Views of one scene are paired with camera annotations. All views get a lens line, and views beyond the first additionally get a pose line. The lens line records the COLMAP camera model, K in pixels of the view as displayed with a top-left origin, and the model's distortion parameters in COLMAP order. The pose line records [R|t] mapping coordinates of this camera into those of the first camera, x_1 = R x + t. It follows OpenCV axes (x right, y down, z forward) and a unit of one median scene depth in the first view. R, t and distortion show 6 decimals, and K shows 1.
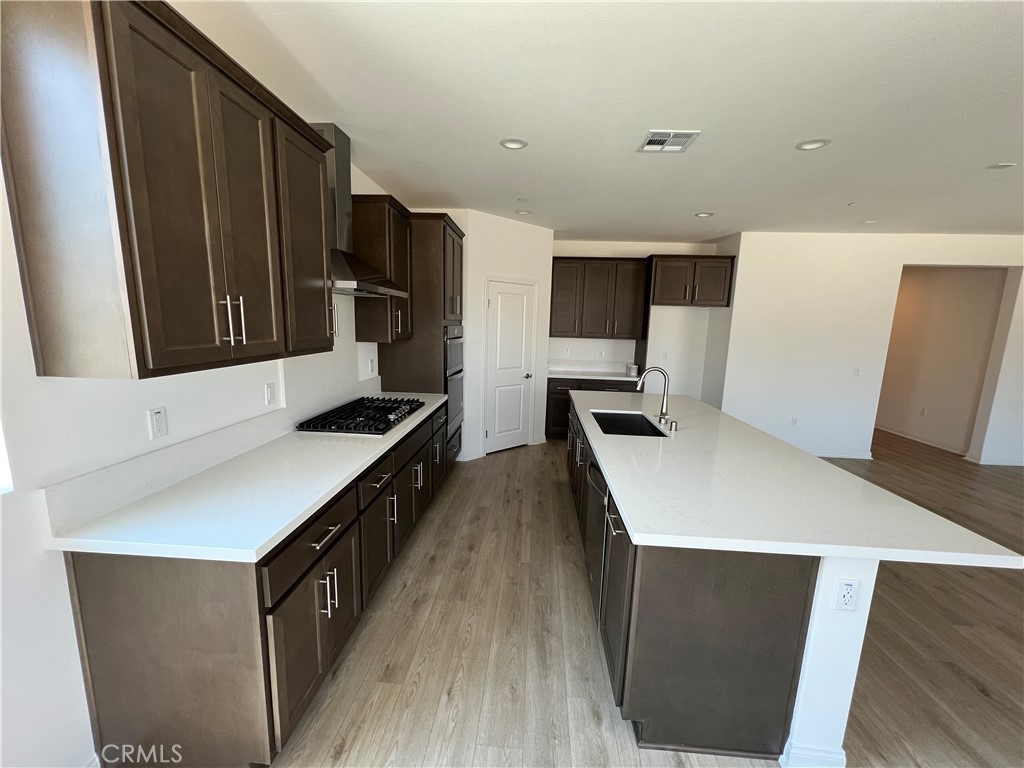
lens RADIAL K [[408.1, 0, 511.6], [0, 408.1, 387.3], [0, 0, 1]] dist [-0.002538, 0.001115]
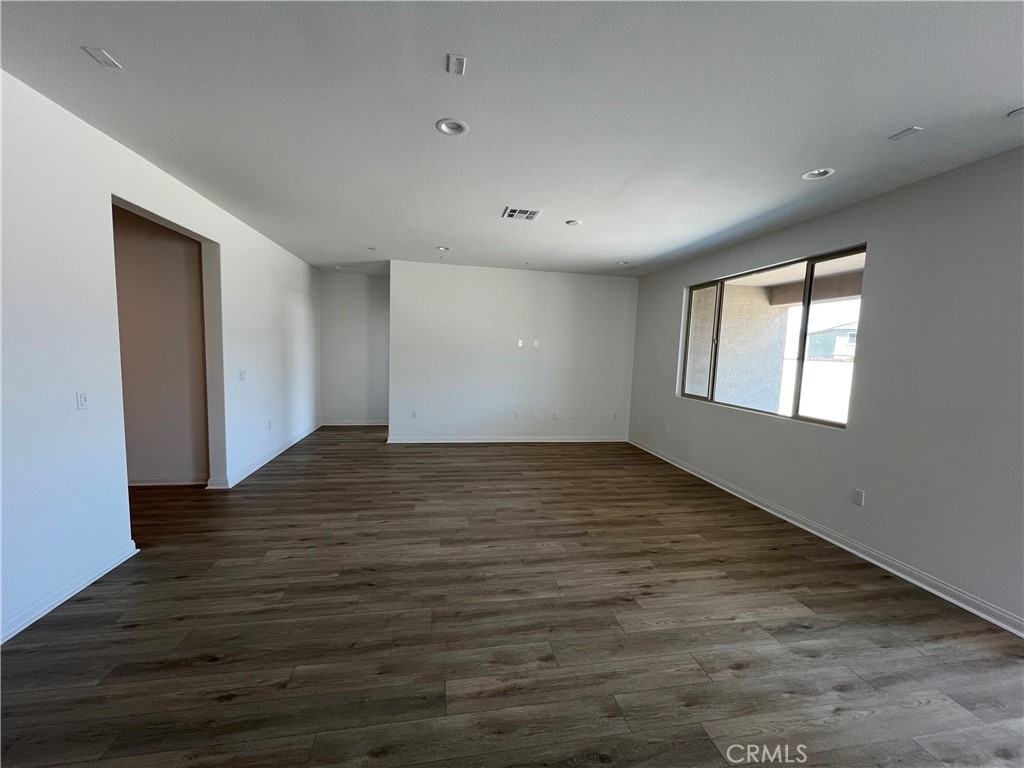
lens RADIAL K [[408.1, 0, 510.6], [0, 408.1, 385.1], [0, 0, 1]] dist [-0.002538, 0.001115]
pose [[-0.246363, -0.121139, 0.961577, 0.267874], [0.111625, 0.982009, 0.152312, -0.072660], [-0.962728, 0.144860, -0.228408, 0.626519]]
